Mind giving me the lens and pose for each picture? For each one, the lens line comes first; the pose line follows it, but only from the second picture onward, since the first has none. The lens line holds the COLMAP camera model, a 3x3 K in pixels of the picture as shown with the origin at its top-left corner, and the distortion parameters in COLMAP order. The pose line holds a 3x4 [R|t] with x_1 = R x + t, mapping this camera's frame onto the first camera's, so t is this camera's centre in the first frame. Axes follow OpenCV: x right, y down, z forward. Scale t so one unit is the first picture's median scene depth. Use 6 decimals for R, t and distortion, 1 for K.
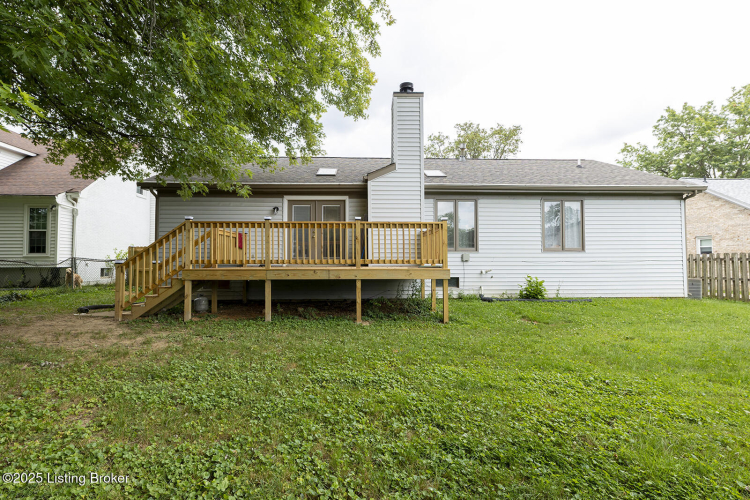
lens RADIAL K [[377.9, 0, 376.1], [0, 377.9, 249.6], [0, 0, 1]] dist [0.002398, 0.000141]
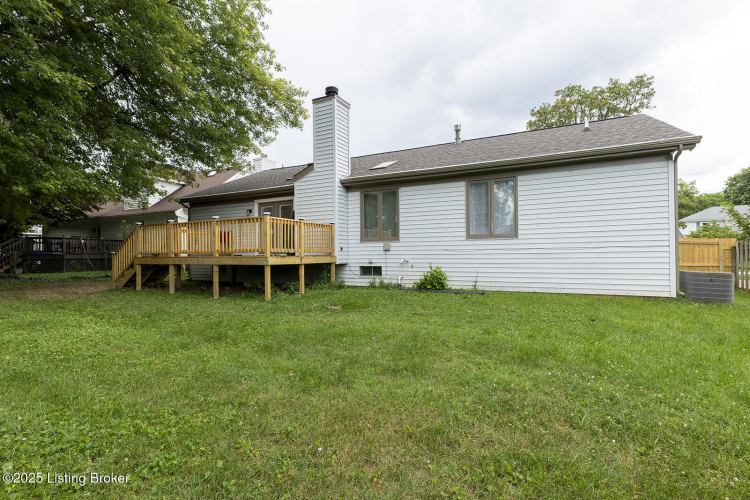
lens RADIAL K [[377.9, 0, 377.7], [0, 377.9, 252.7], [0, 0, 1]] dist [0.002398, 0.000141]
pose [[0.861689, -0.008267, -0.507369, 0.732653], [0.023301, 0.999457, 0.023287, 0.012669], [0.506901, -0.031888, 0.861414, 0.113619]]
